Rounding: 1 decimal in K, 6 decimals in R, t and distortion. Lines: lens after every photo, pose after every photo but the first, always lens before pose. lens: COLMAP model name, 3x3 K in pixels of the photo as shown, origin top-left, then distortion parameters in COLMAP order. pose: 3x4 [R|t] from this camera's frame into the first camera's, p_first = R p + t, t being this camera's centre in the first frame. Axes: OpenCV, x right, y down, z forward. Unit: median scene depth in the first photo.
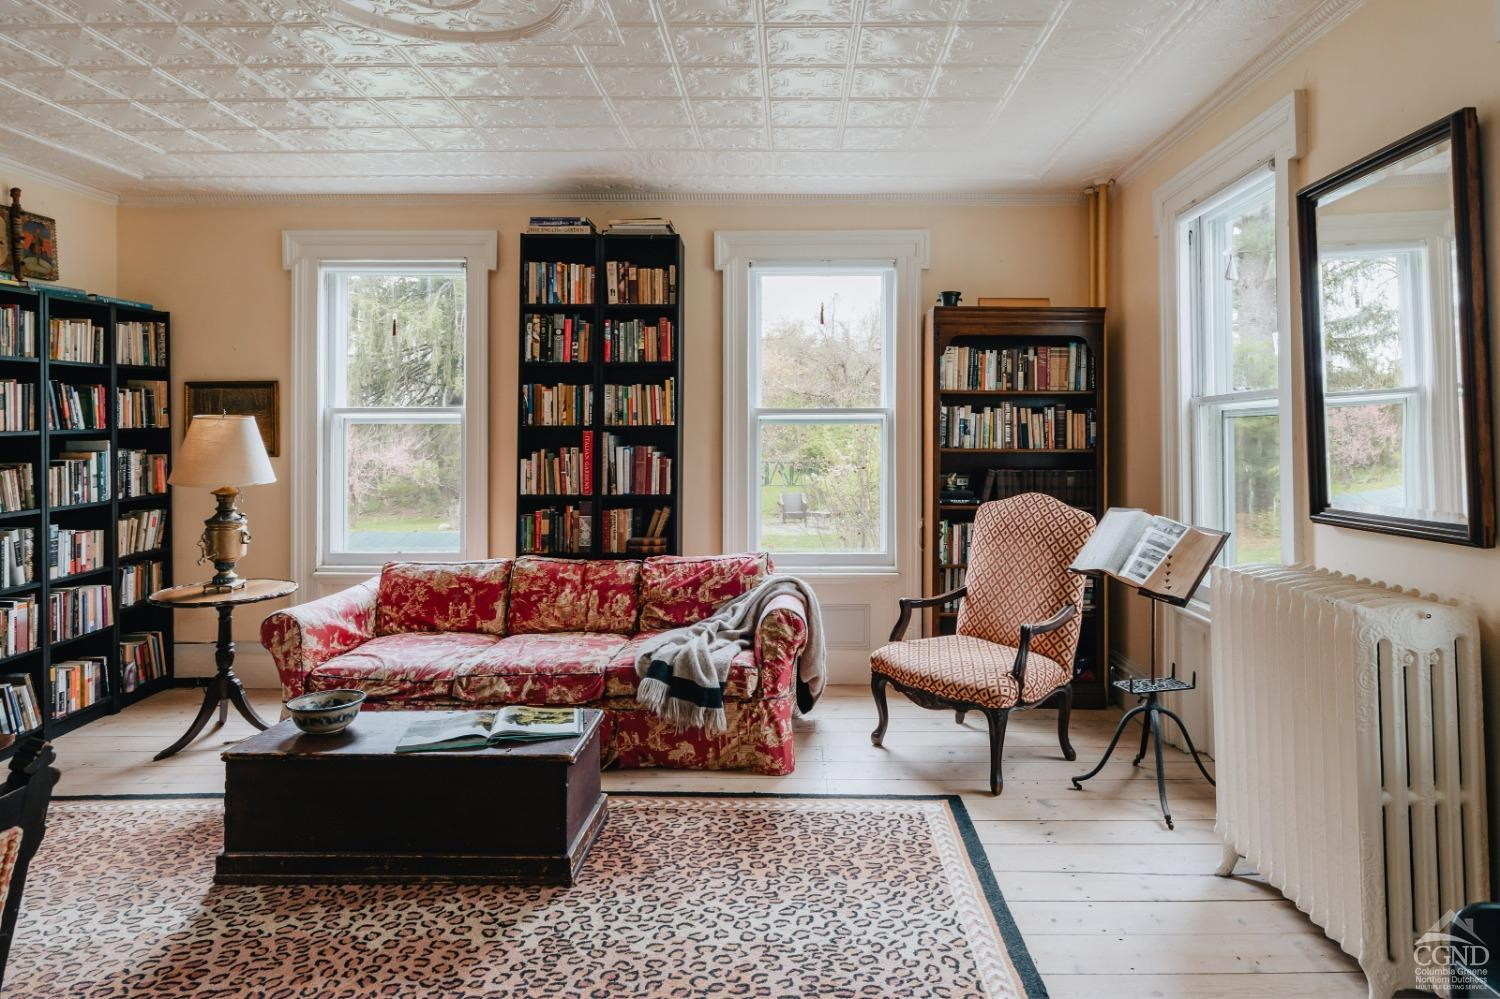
lens RADIAL K [[872.9, 0, 789.5], [0, 872.9, 419.1], [0, 0, 1]] dist [-0.003485, -0.001401]
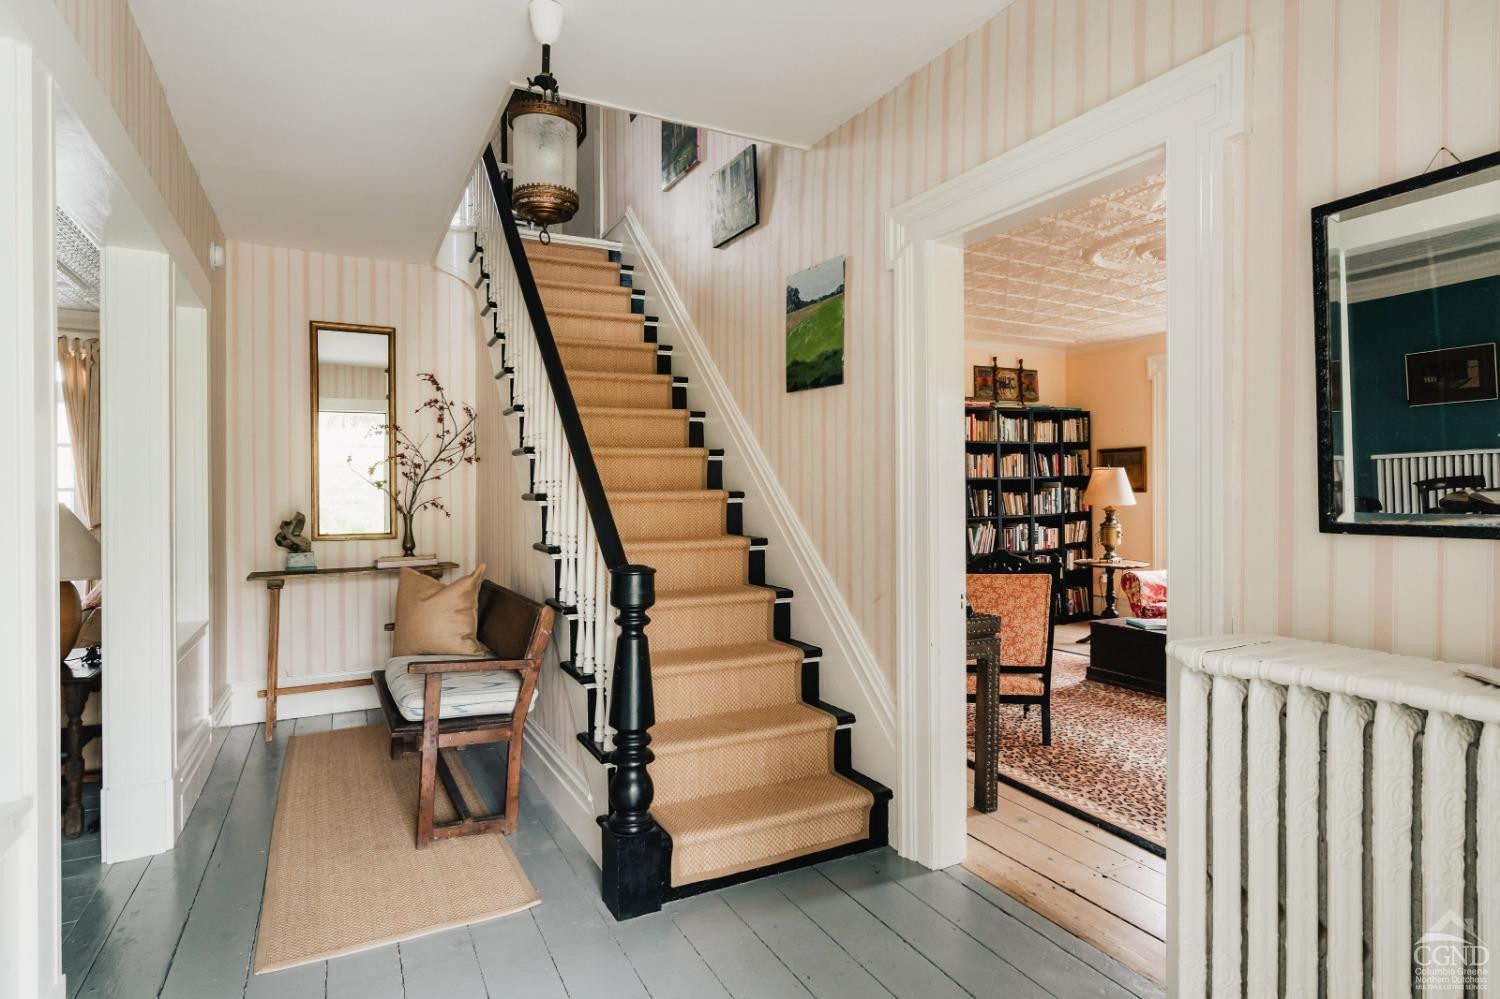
lens RADIAL K [[785.8, 0, 749.6], [0, 785.8, 490.9], [0, 0, 1]] dist [-0.001665, -0.000165]
pose [[0.468565, 0.007368, -0.883398, 0.443771], [0.011626, 0.999827, 0.014506, 0.011322], [0.883352, -0.017067, 0.468399, -0.433391]]
